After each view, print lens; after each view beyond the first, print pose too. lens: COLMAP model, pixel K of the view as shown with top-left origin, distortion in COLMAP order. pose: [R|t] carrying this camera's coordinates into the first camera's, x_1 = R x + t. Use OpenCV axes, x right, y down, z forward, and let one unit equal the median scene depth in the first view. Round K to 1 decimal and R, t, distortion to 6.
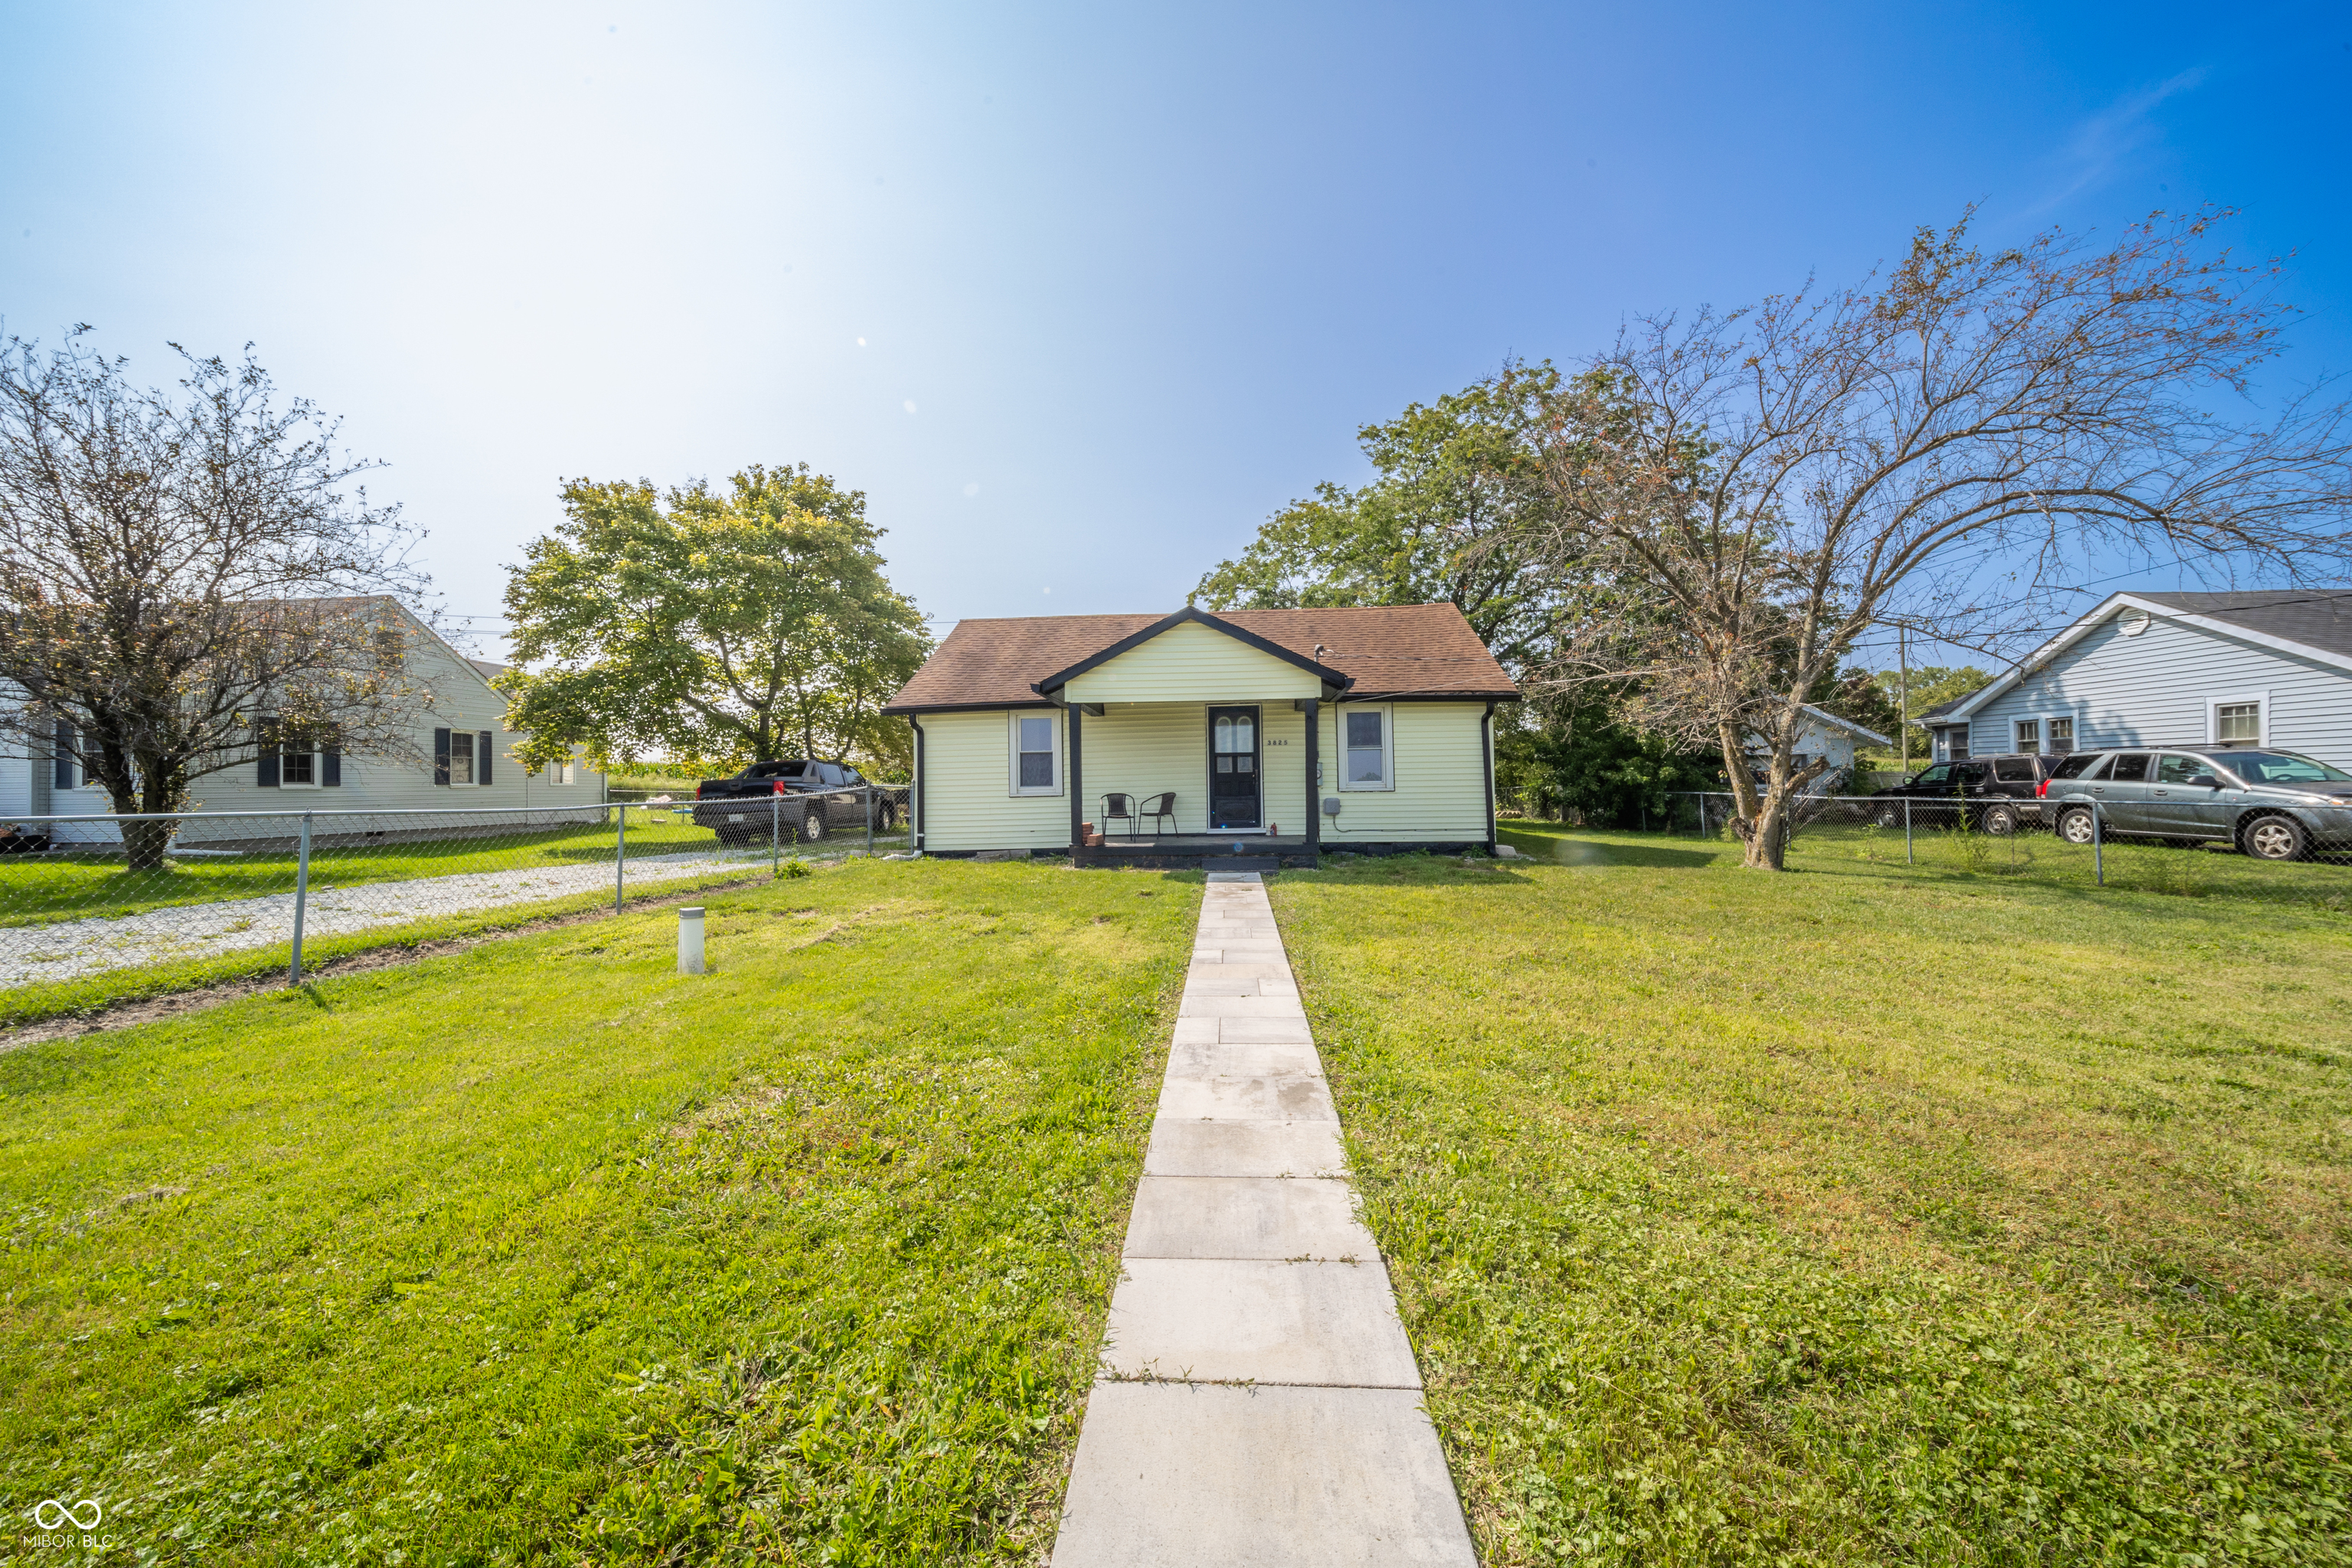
lens RADIAL K [[834.6, 0, 1178.8], [0, 834.6, 769.5], [0, 0, 1]] dist [0.000322, -0.000301]
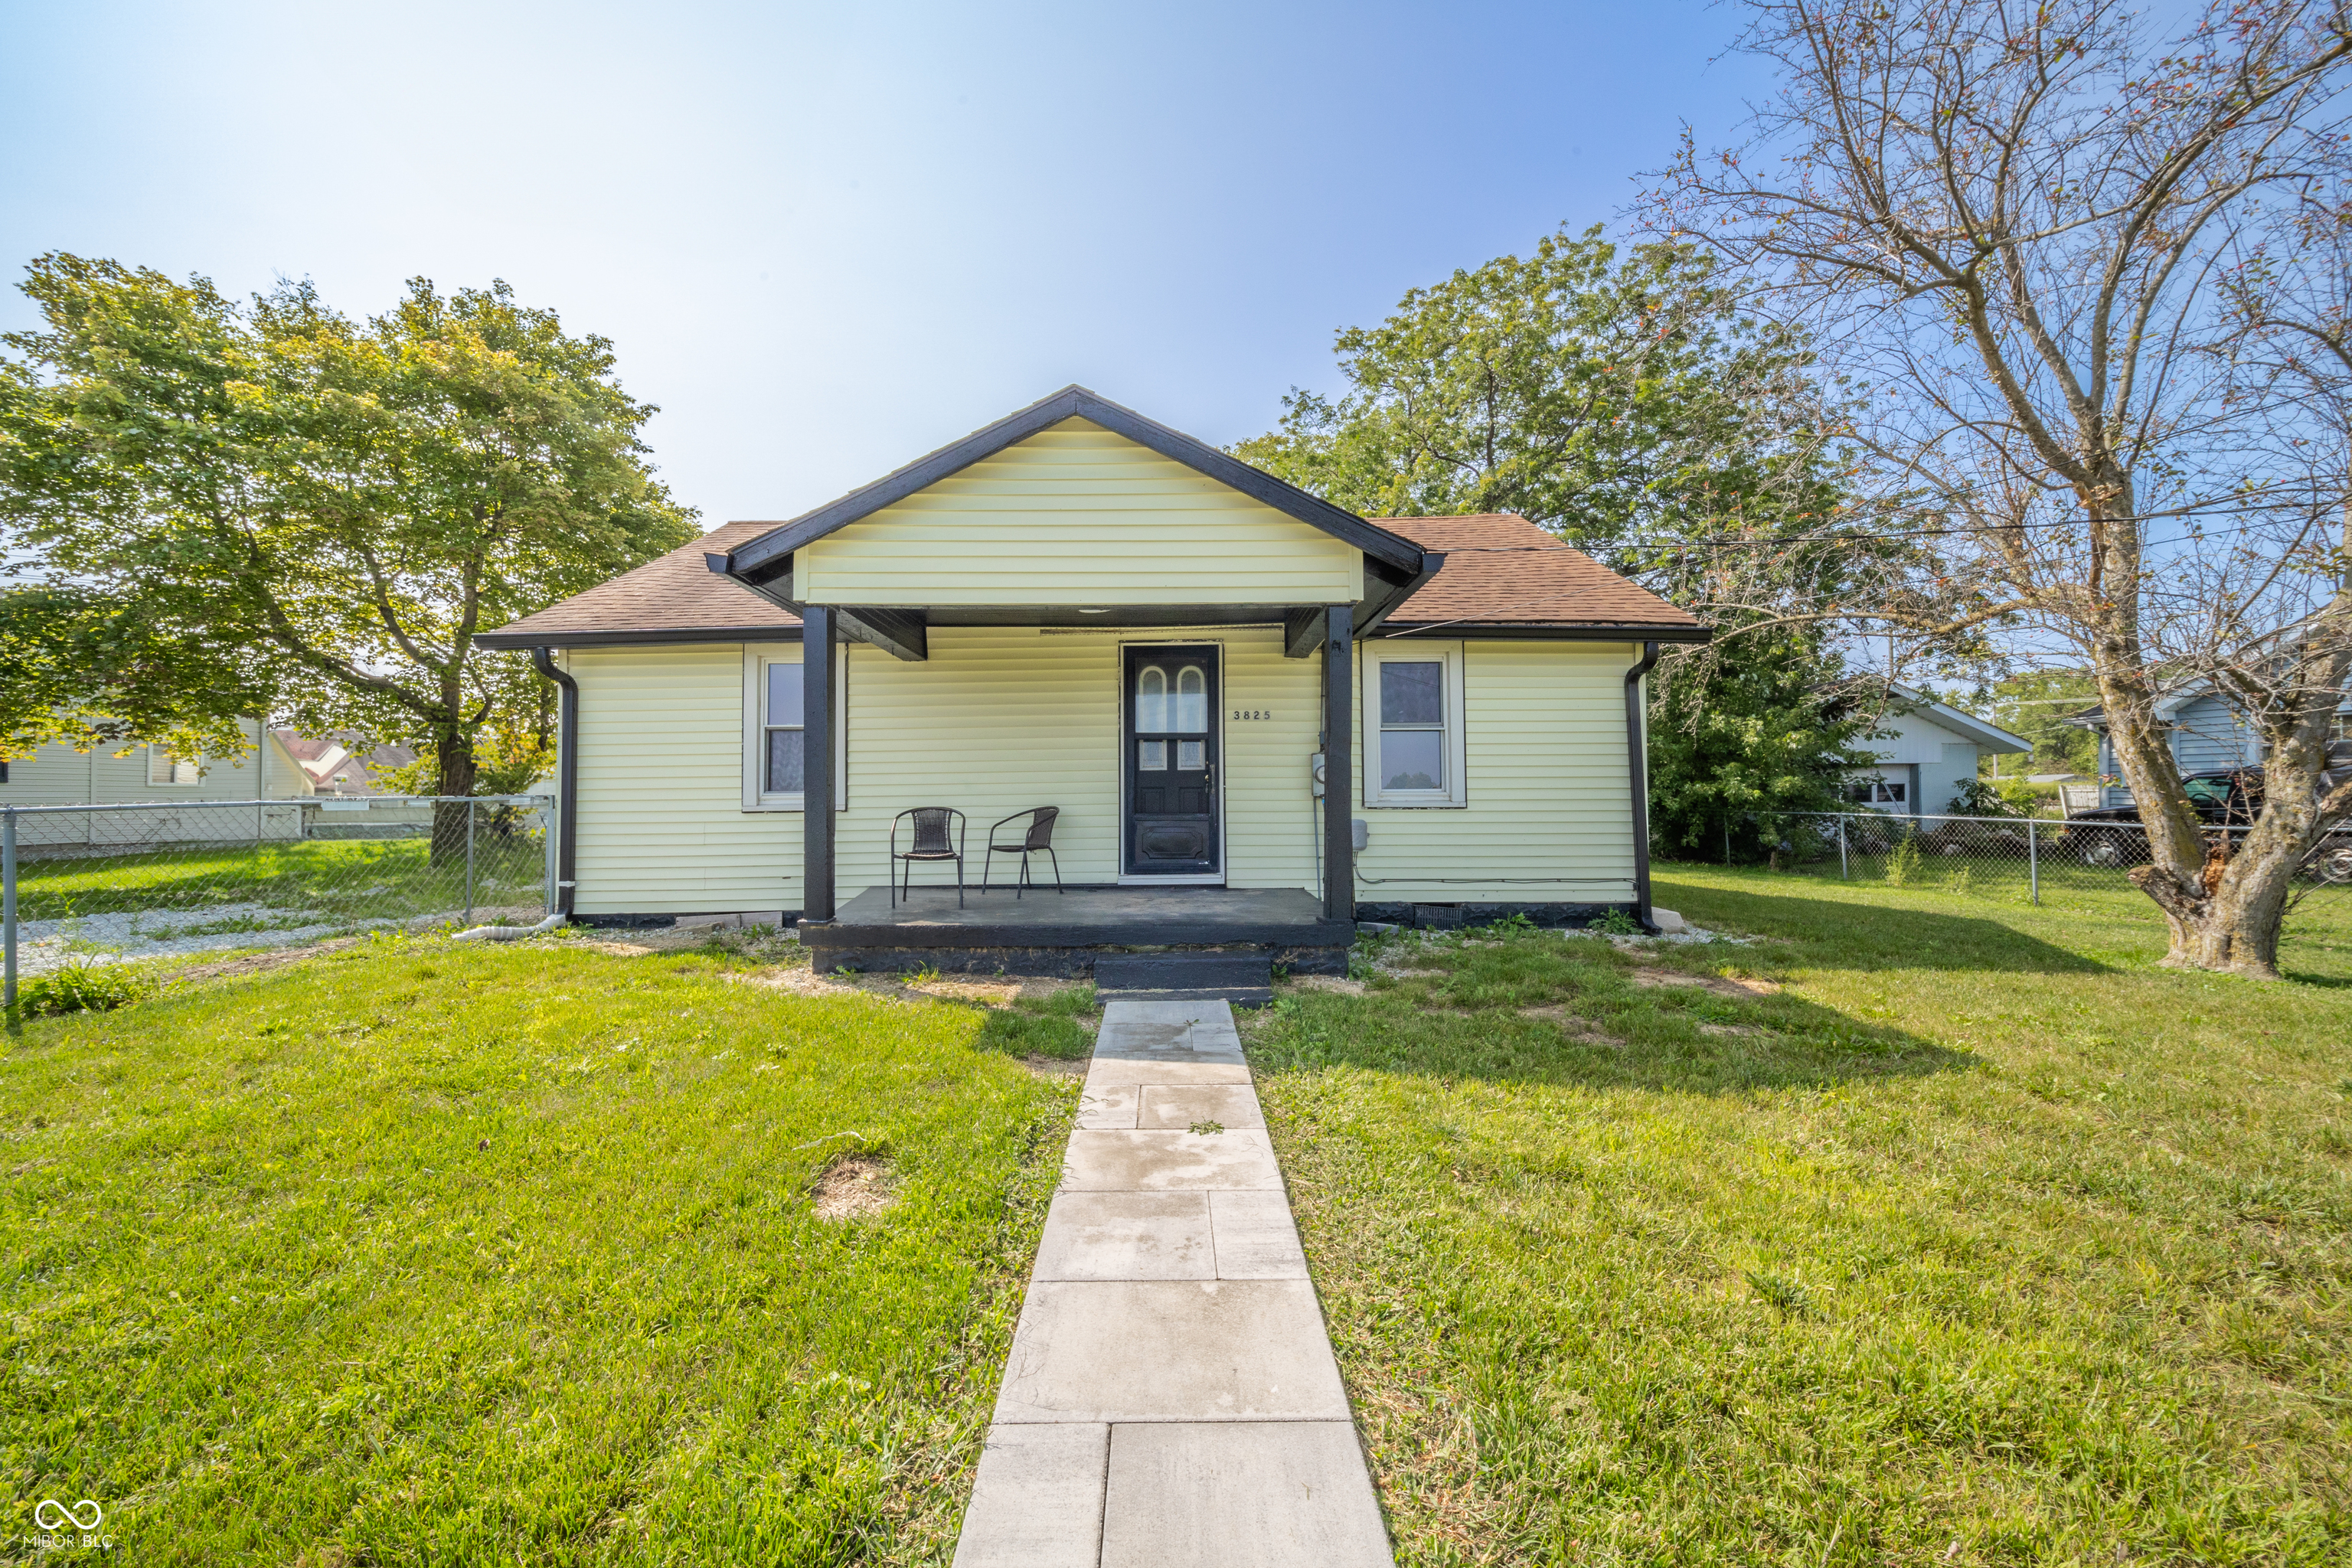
lens RADIAL K [[834.6, 0, 1178.8], [0, 834.6, 769.5], [0, 0, 1]] dist [0.000322, -0.000301]
pose [[0.996764, 0.013922, 0.079170, 0.029207], [-0.012819, 0.999814, -0.014430, 0.011157], [-0.079356, 0.013368, 0.996757, 0.468958]]
